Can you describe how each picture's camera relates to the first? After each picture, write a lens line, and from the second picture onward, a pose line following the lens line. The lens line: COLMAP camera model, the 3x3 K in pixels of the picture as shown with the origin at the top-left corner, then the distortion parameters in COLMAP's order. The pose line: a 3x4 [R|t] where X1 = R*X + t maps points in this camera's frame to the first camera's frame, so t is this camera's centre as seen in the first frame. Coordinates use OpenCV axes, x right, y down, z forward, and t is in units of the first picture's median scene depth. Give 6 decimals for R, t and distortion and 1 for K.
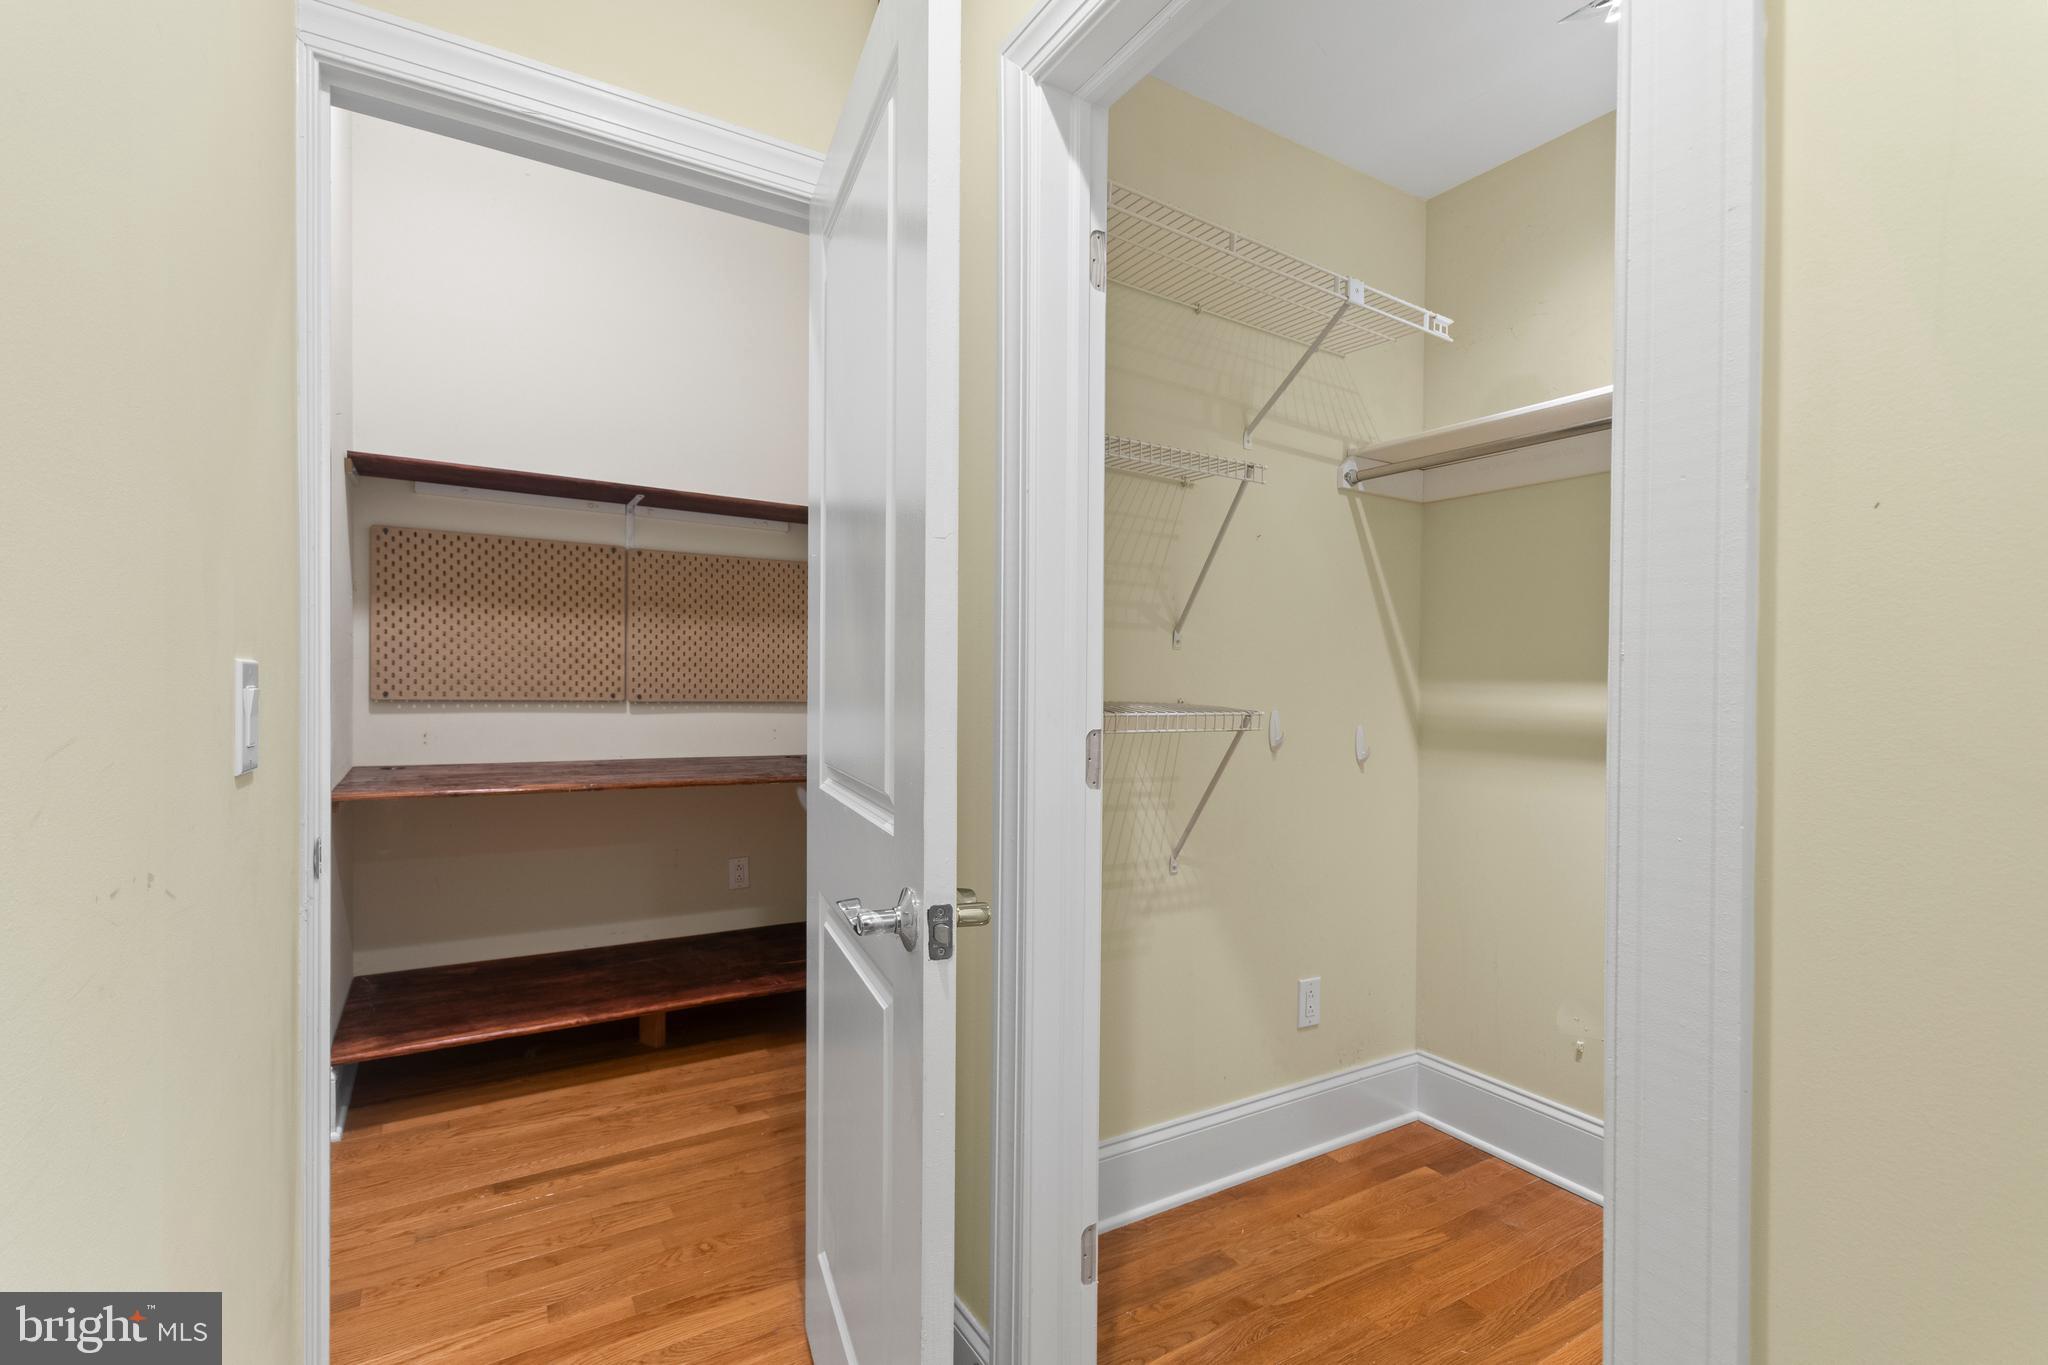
lens RADIAL K [[914.0, 0, 1014.7], [0, 914.0, 681.8], [0, 0, 1]] dist [0.007881, -0.004198]
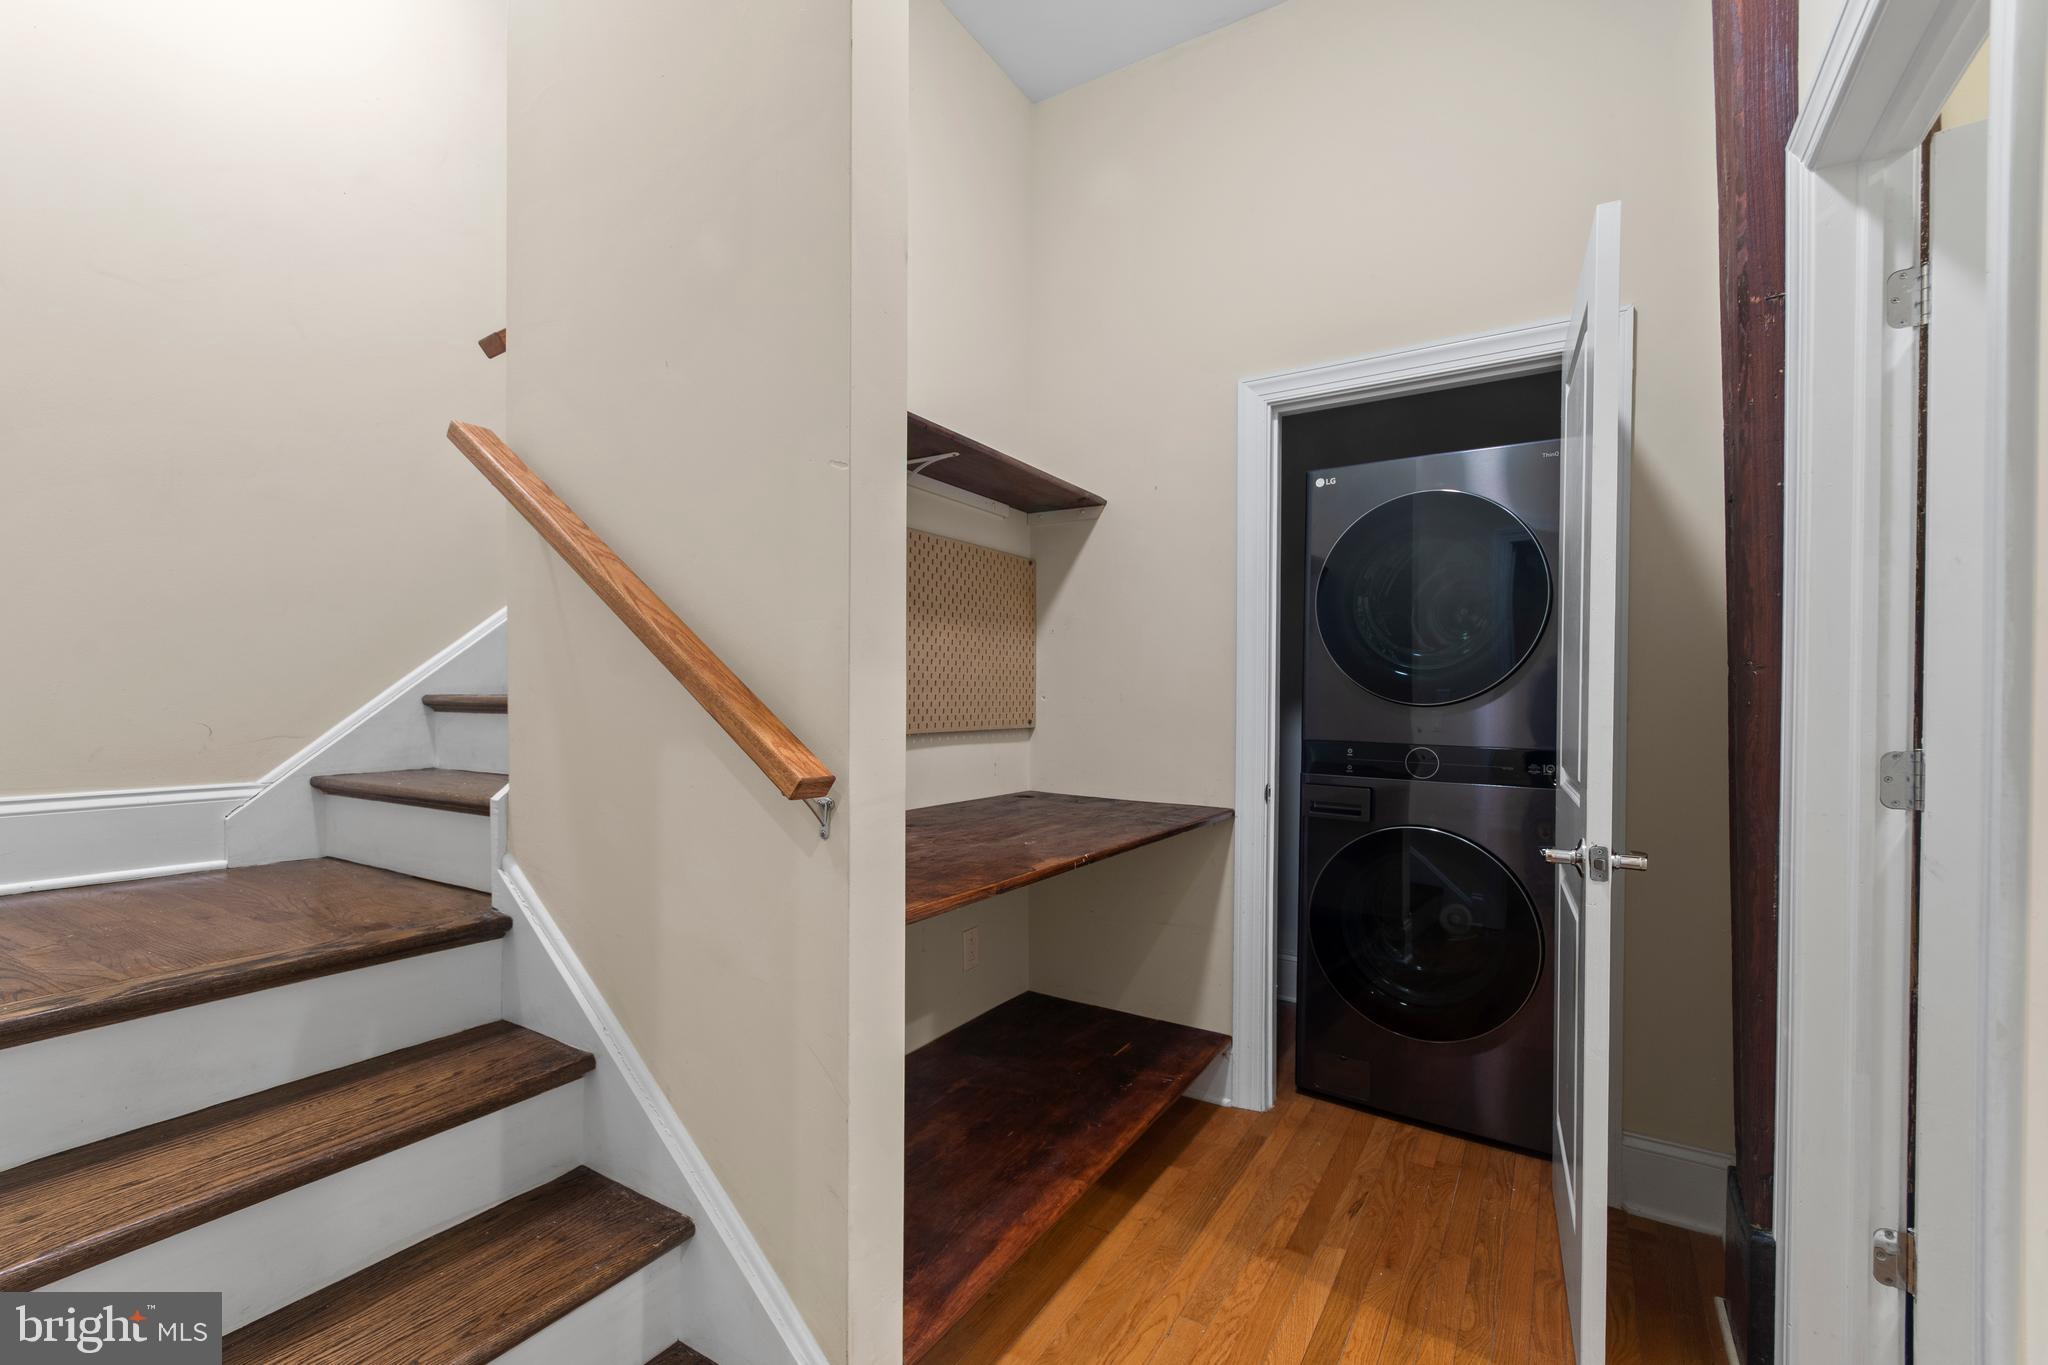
lens RADIAL K [[914.0, 0, 1016.9], [0, 914.0, 689.2], [0, 0, 1]] dist [0.007881, -0.004198]
pose [[0.899479, -0.006459, 0.436916, -0.627351], [0.009082, 0.999951, -0.003914, -0.010039], [-0.436869, 0.007489, 0.899494, 0.289557]]
